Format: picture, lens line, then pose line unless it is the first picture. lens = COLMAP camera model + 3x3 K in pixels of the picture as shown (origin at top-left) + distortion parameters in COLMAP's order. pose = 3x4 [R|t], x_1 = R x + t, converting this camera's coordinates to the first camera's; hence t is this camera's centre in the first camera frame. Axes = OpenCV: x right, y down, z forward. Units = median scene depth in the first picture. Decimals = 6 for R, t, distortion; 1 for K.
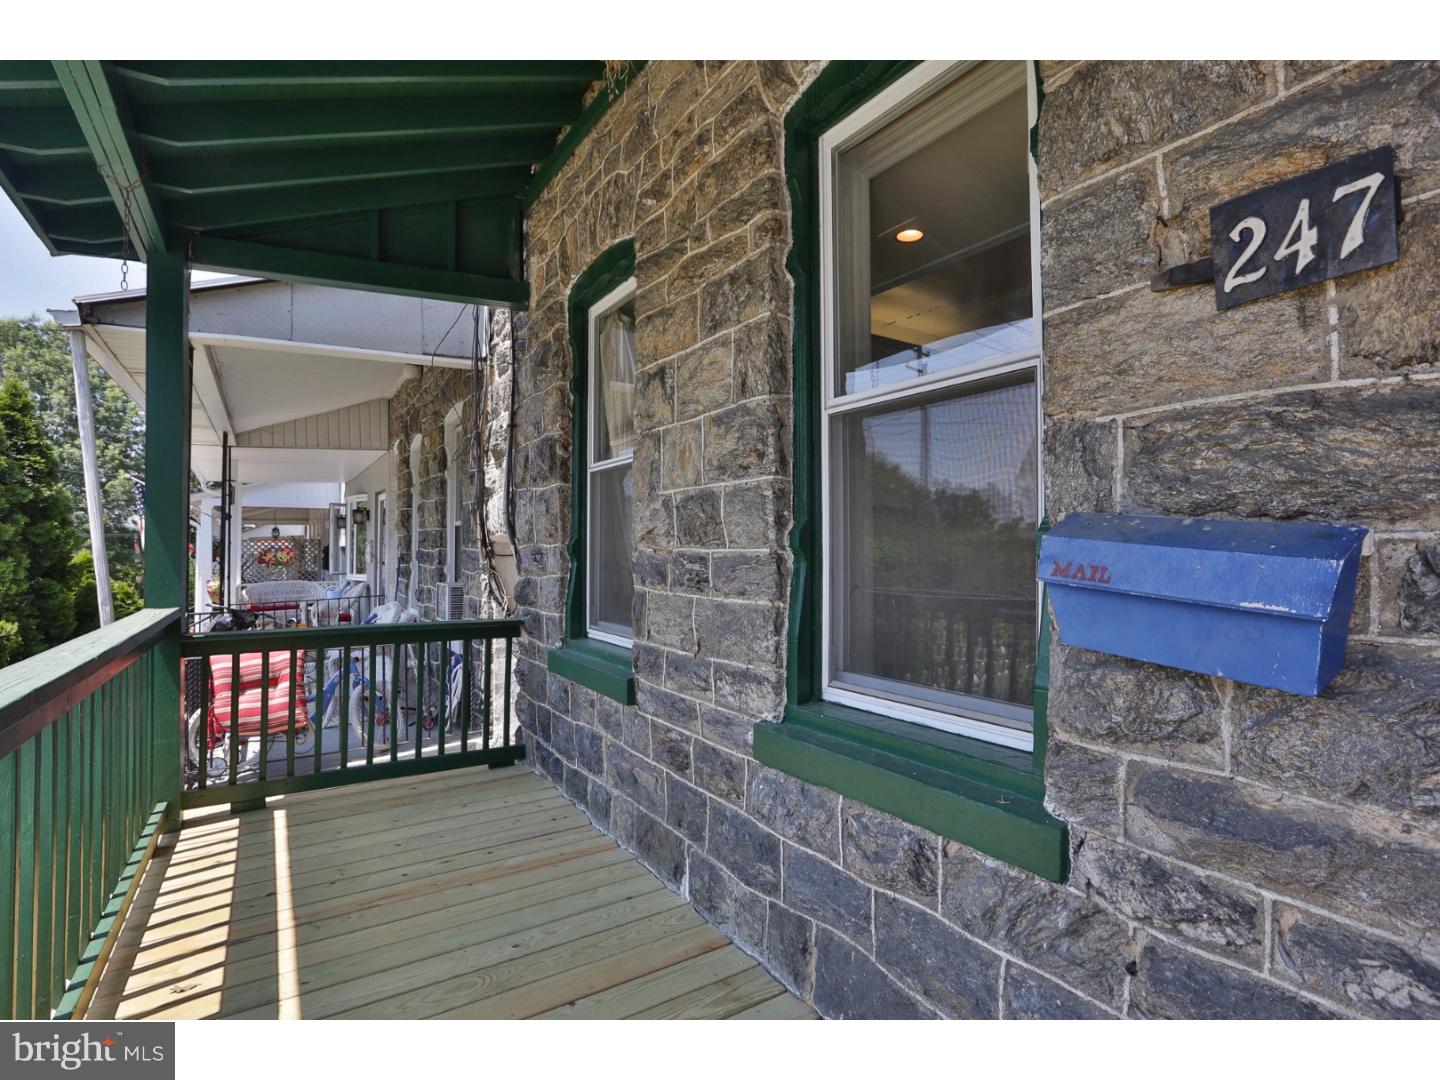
lens RADIAL K [[694.2, 0, 720.0], [0, 694.2, 540.0], [0, 0, 1]] dist [-0.063381, 0.026298]
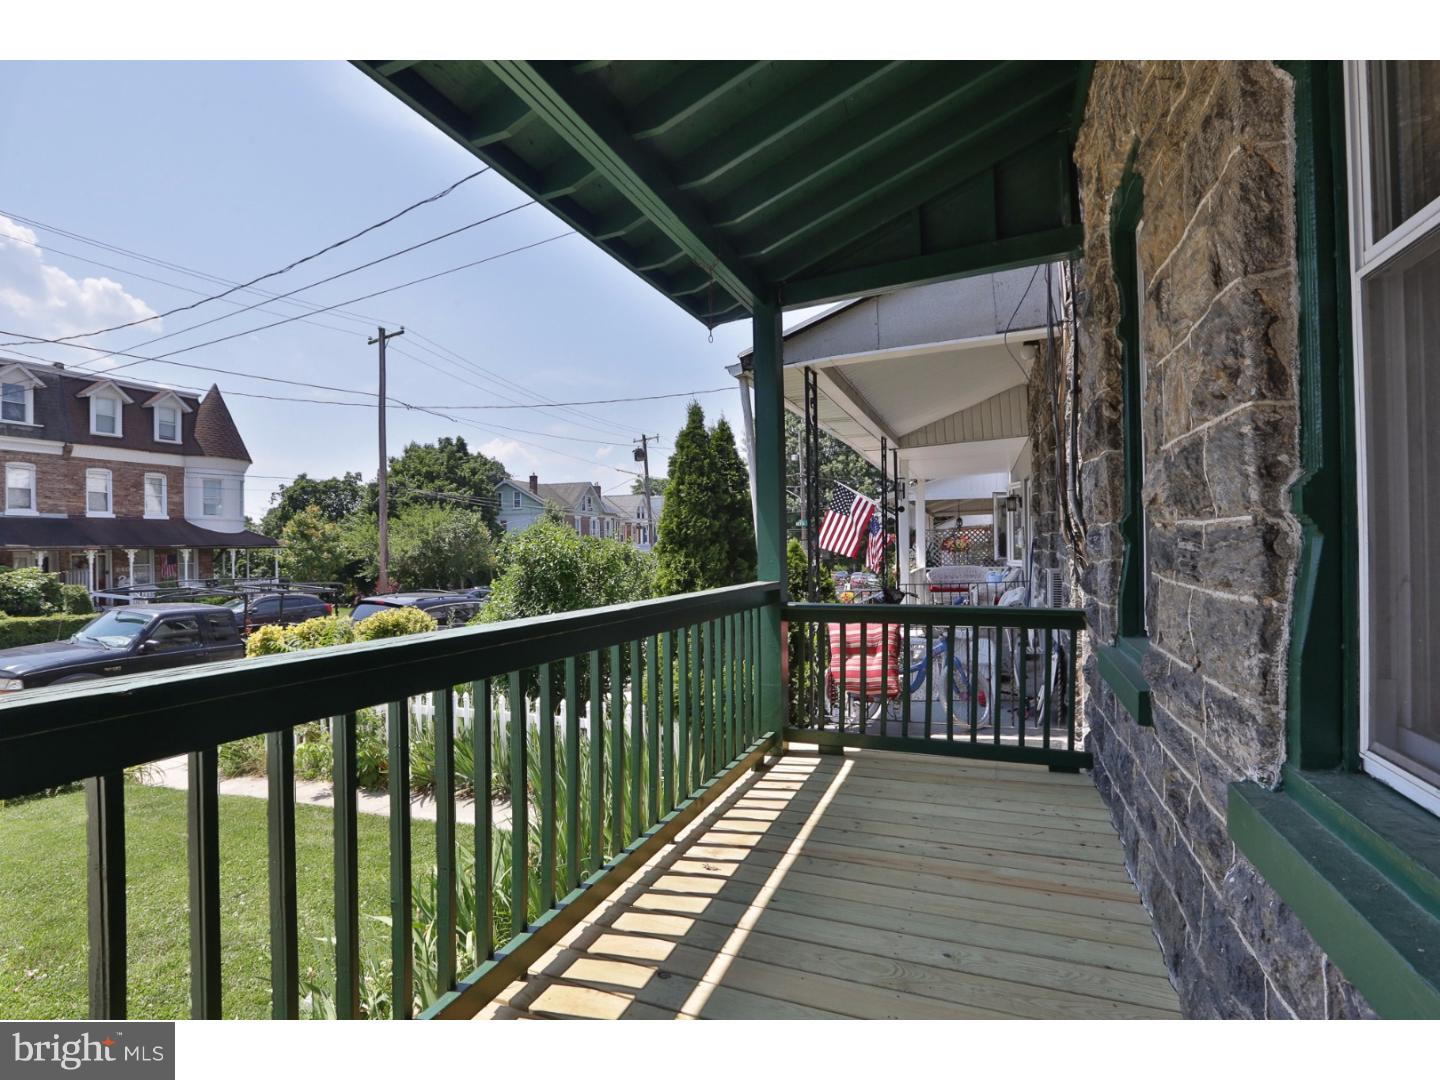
lens RADIAL K [[694.2, 0, 720.0], [0, 694.2, 540.0], [0, 0, 1]] dist [-0.063381, 0.026298]
pose [[0.579461, -0.009813, -0.814941, 0.192827], [0.024441, 0.999687, 0.005341, 0.012711], [0.814633, -0.023012, 0.579520, 0.153077]]
